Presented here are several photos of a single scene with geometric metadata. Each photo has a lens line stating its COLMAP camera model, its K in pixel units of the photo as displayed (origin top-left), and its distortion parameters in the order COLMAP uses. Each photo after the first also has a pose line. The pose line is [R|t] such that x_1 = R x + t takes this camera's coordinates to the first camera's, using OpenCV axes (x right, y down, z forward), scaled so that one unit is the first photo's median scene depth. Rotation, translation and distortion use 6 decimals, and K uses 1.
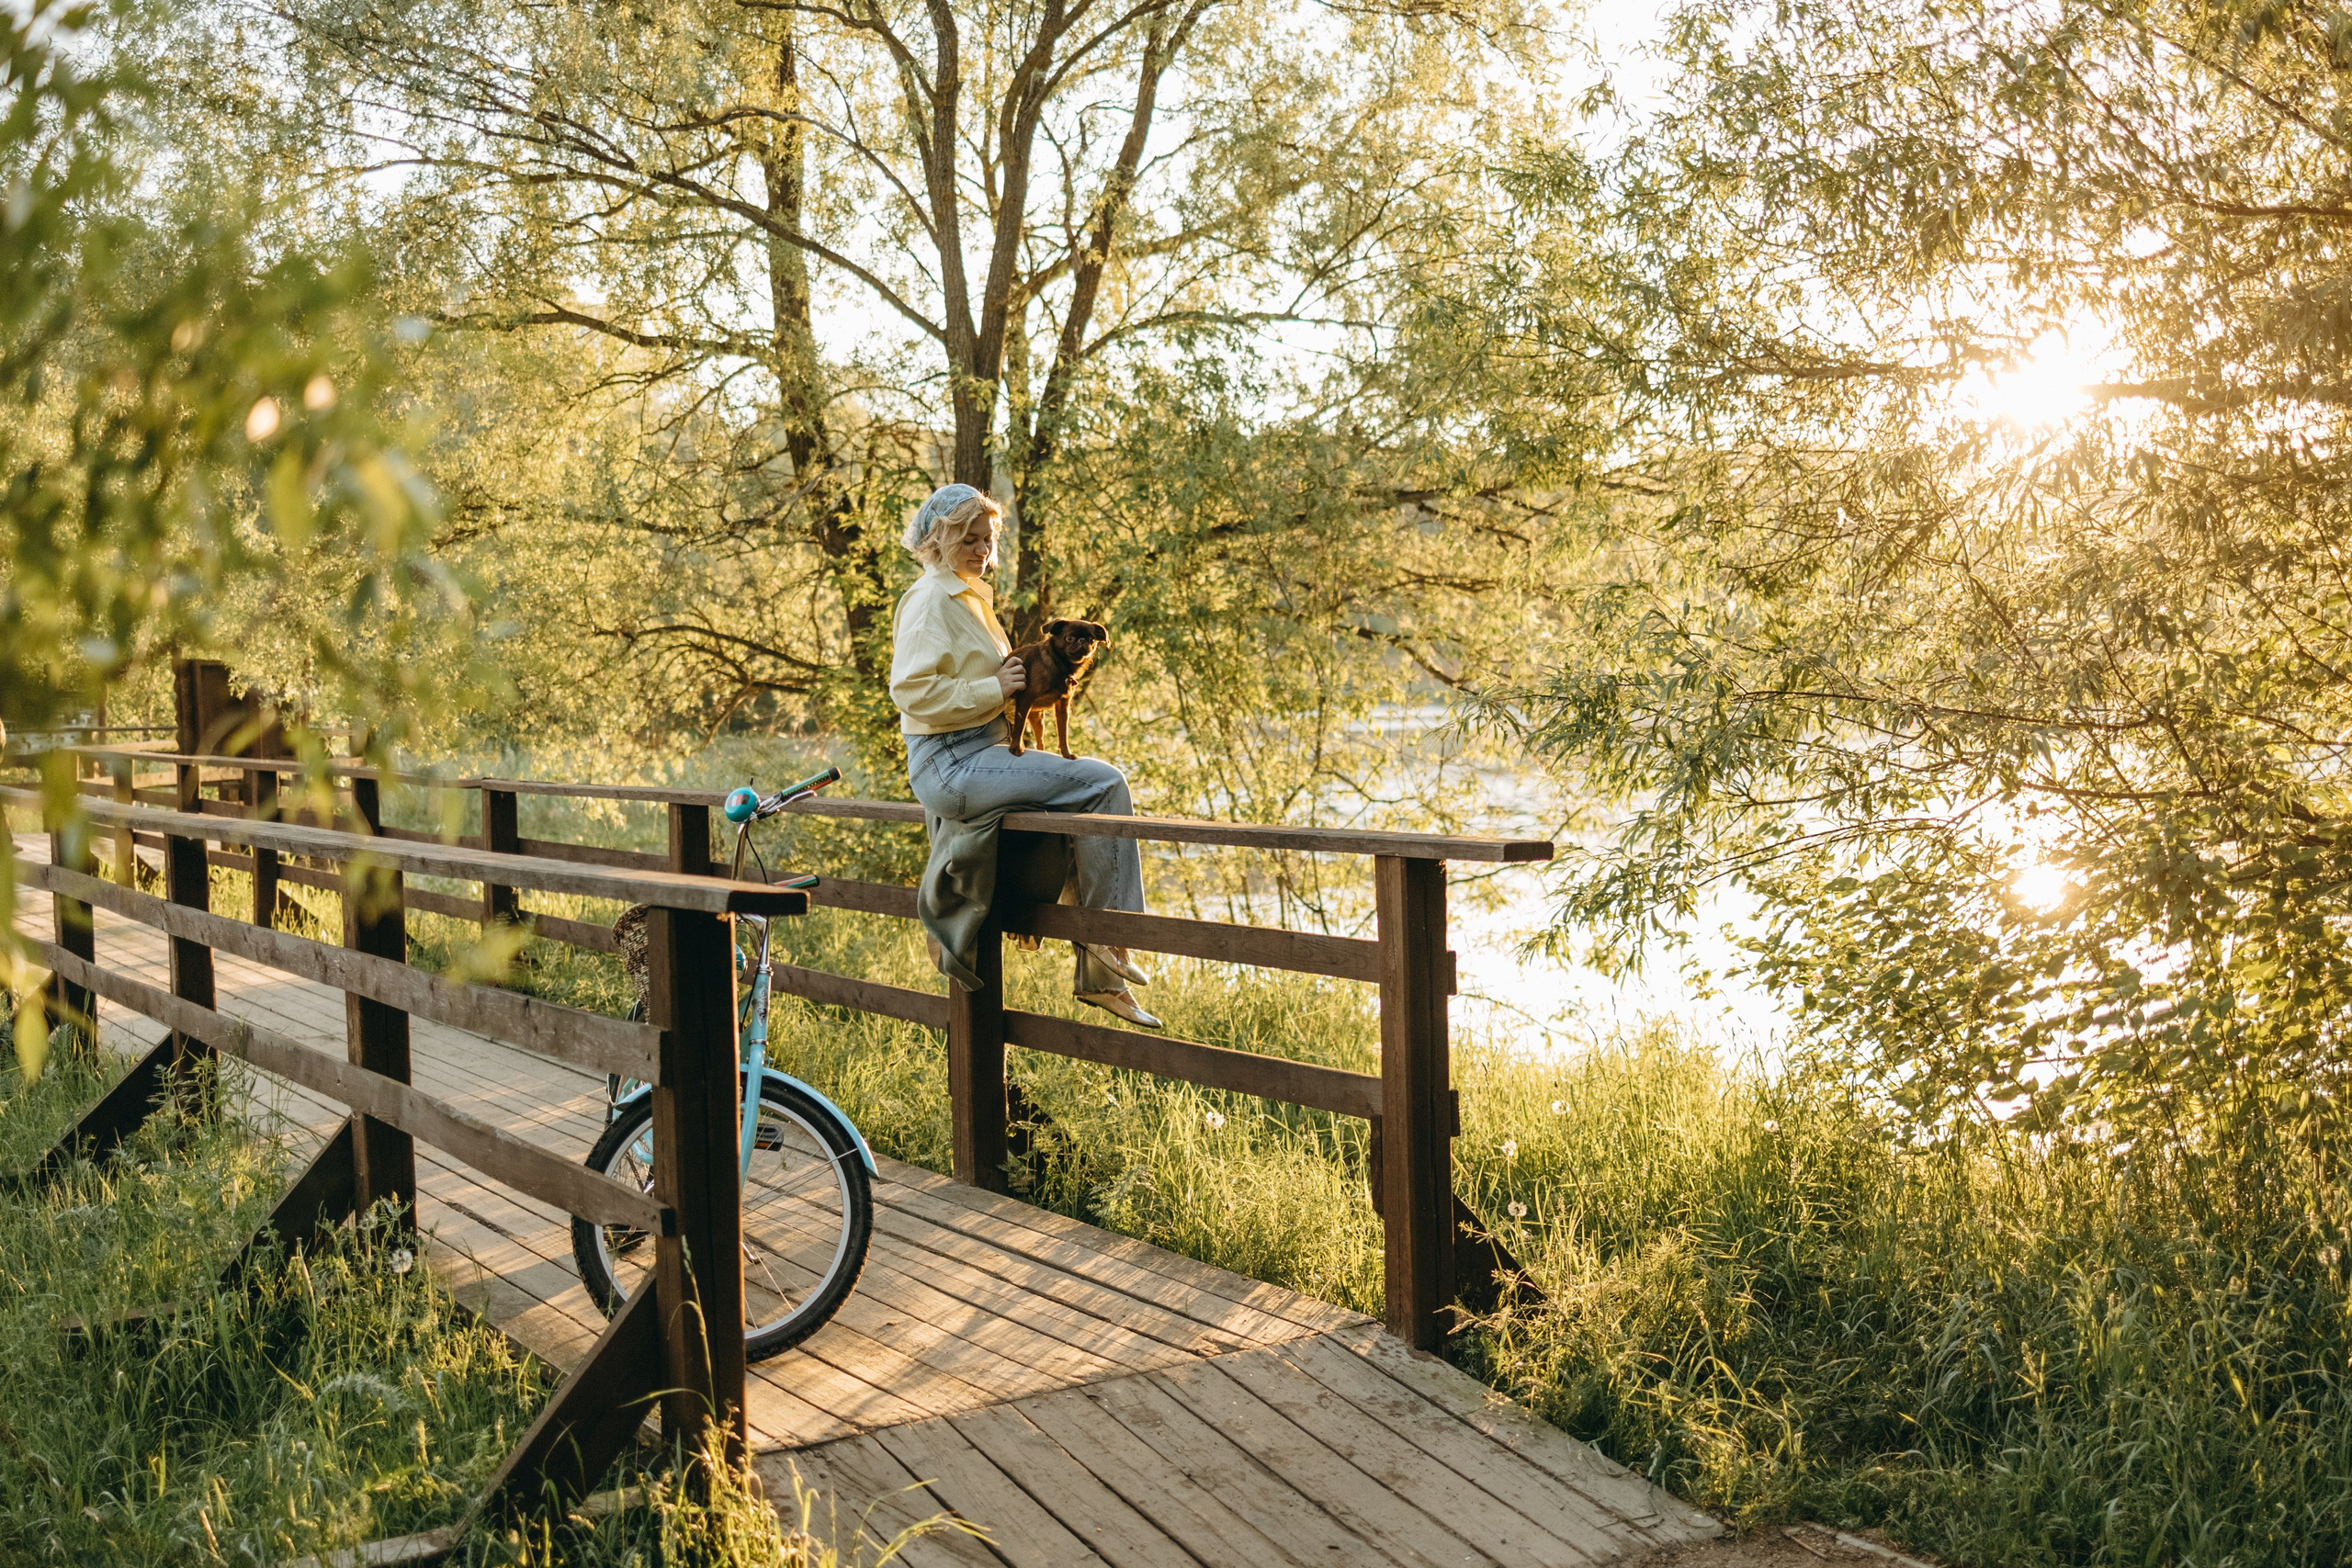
lens RADIAL K [[2460.0, 0, 1176.0], [0, 2460.0, 784.0], [0, 0, 1]] dist [-0.049813, 0.035588]
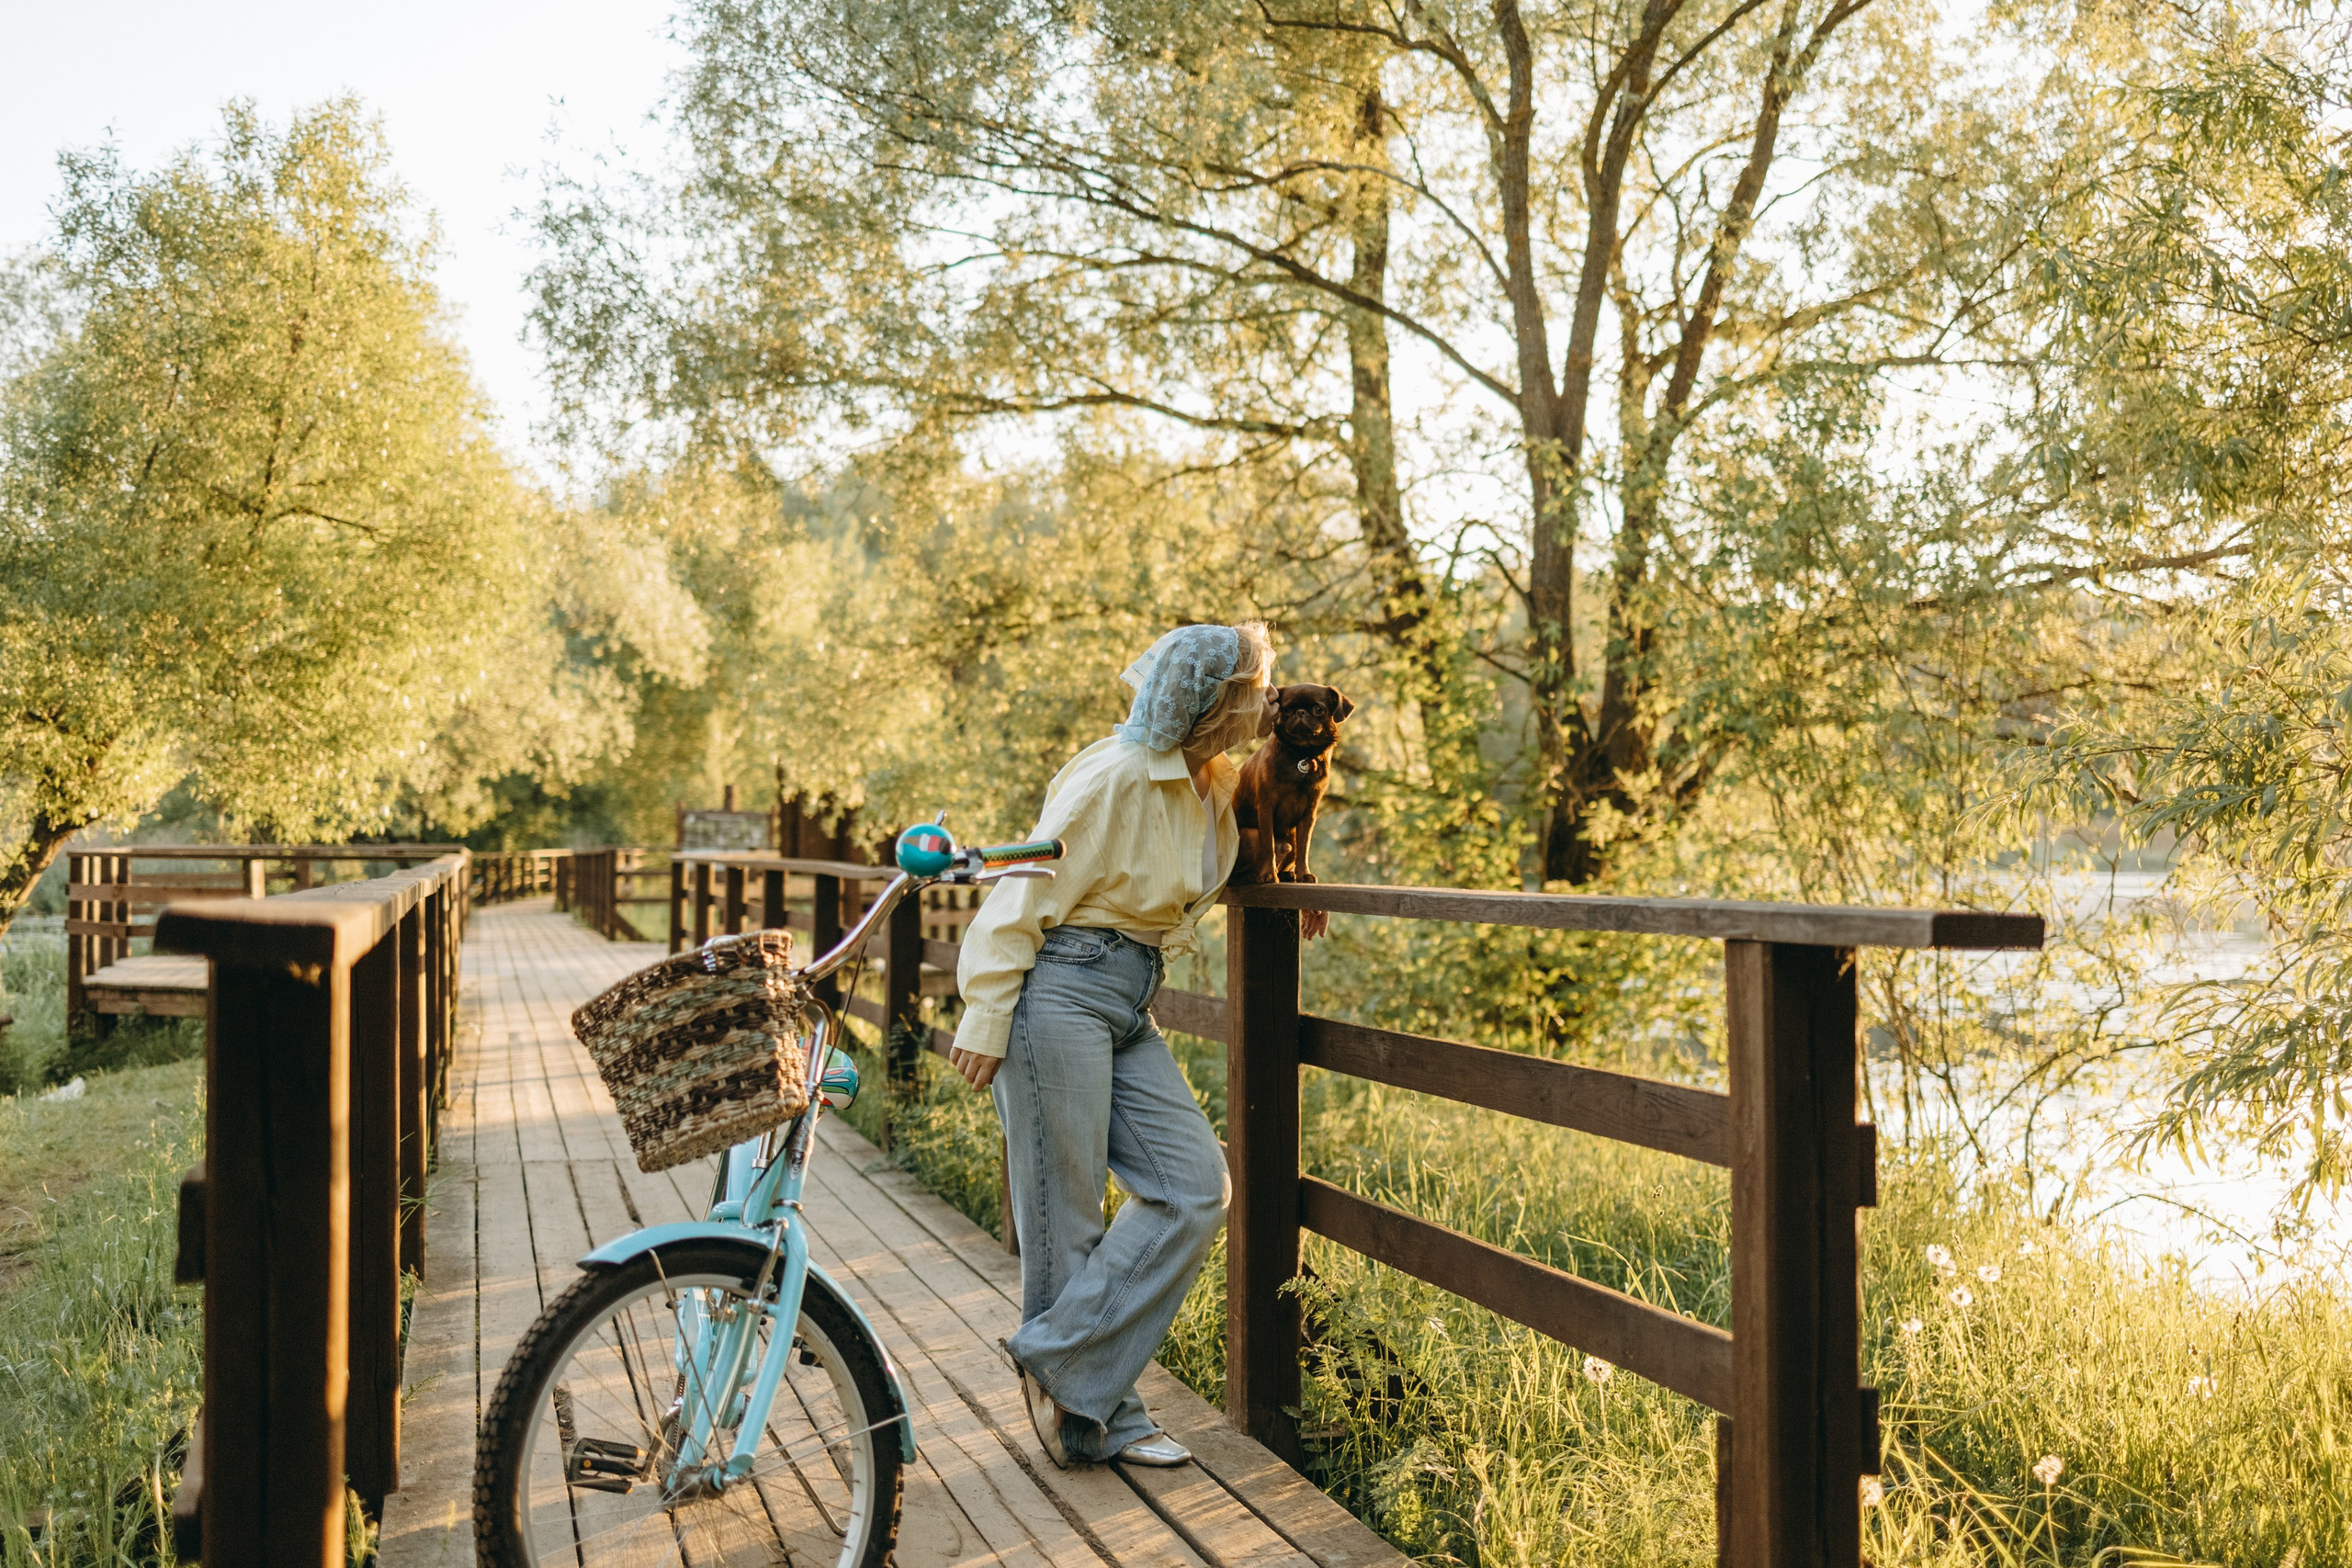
lens RADIAL K [[2460.0, 0, 1176.0], [0, 2460.0, 784.0], [0, 0, 1]] dist [-0.049813, 0.035588]
pose [[0.959044, 0.008058, -0.283142, 0.039010], [-0.025537, 0.997984, -0.058095, 0.009383], [0.282103, 0.062946, 0.957317, 0.137434]]
